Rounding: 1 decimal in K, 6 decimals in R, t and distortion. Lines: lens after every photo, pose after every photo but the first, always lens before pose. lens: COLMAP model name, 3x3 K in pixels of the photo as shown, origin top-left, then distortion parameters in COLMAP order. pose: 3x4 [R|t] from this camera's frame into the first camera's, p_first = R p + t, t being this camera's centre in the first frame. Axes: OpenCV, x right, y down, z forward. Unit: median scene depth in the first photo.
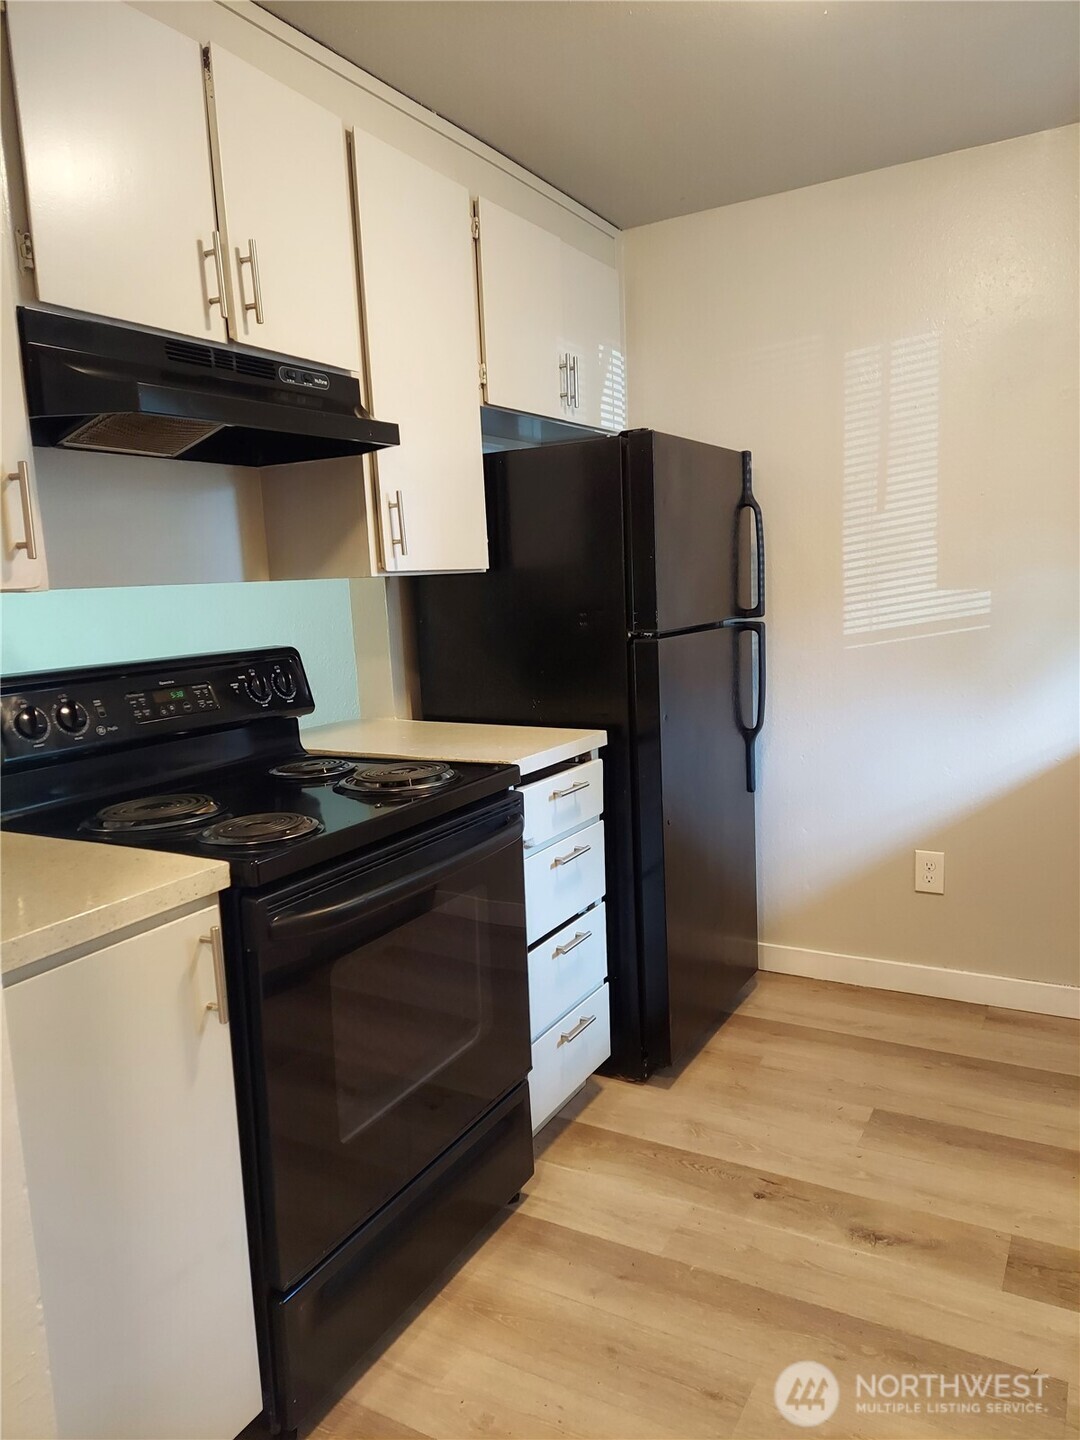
lens RADIAL K [[1026.7, 0, 545.4], [0, 1026.7, 714.8], [0, 0, 1]] dist [0.086472, -0.061241]
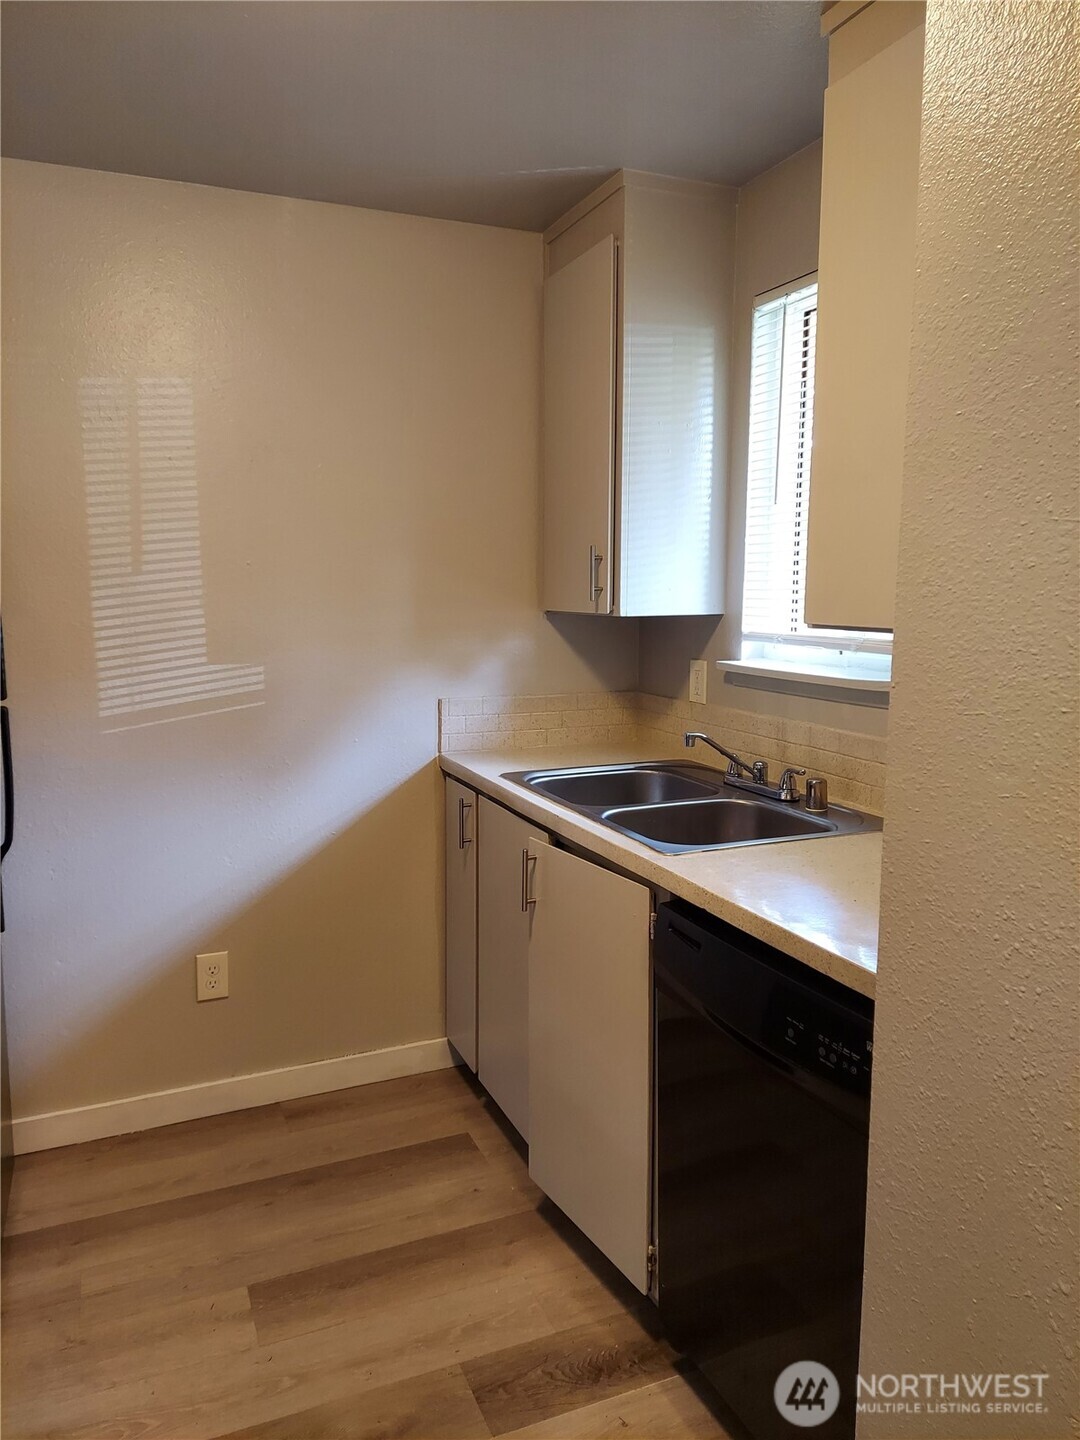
lens RADIAL K [[1026.7, 0, 540.3], [0, 1026.7, 720.9], [0, 0, 1]] dist [0.086472, -0.061241]
pose [[0.626681, -0.054937, 0.777337, -0.143712], [0.075194, 0.997120, 0.009849, -0.058106], [-0.775639, 0.052279, 0.629007, 0.211702]]
